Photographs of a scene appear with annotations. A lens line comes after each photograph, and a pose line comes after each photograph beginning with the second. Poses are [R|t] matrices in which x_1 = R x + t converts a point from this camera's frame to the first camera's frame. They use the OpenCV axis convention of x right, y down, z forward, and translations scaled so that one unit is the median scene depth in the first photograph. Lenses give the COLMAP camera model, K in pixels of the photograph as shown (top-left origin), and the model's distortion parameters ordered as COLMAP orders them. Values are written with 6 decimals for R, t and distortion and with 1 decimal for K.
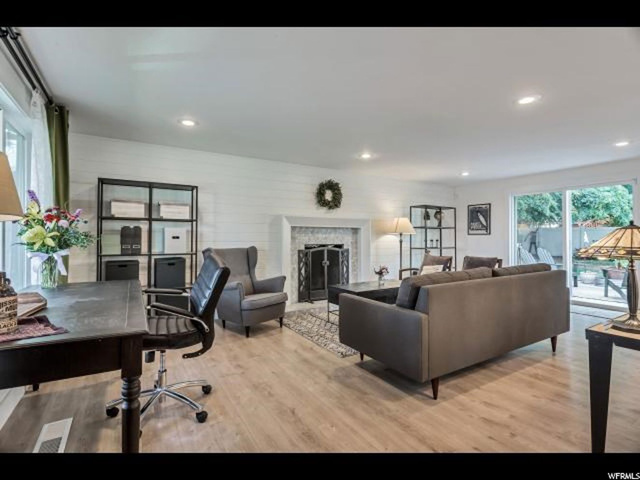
lens RADIAL K [[310.0, 0, 318.5], [0, 310.0, 235.8], [0, 0, 1]] dist [-0.014600, -0.003323]
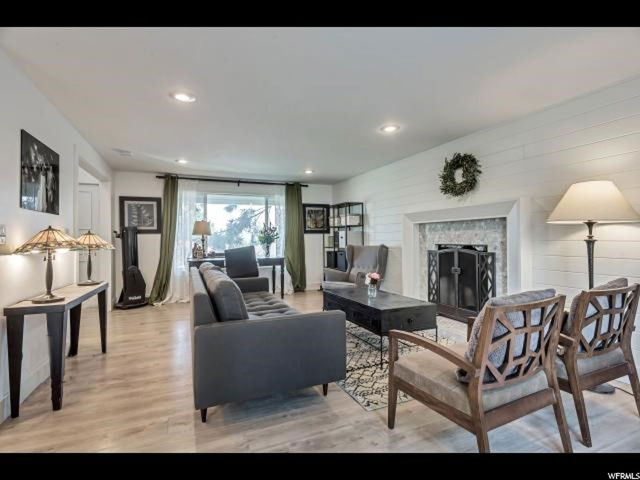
lens RADIAL K [[310.0, 0, 323.0], [0, 310.0, 238.7], [0, 0, 1]] dist [-0.014600, -0.003323]
pose [[-0.087735, -0.005833, -0.996127, 0.772623], [0.014027, 0.999876, -0.007090, 0.014365], [0.996045, -0.014594, -0.087642, 0.756928]]
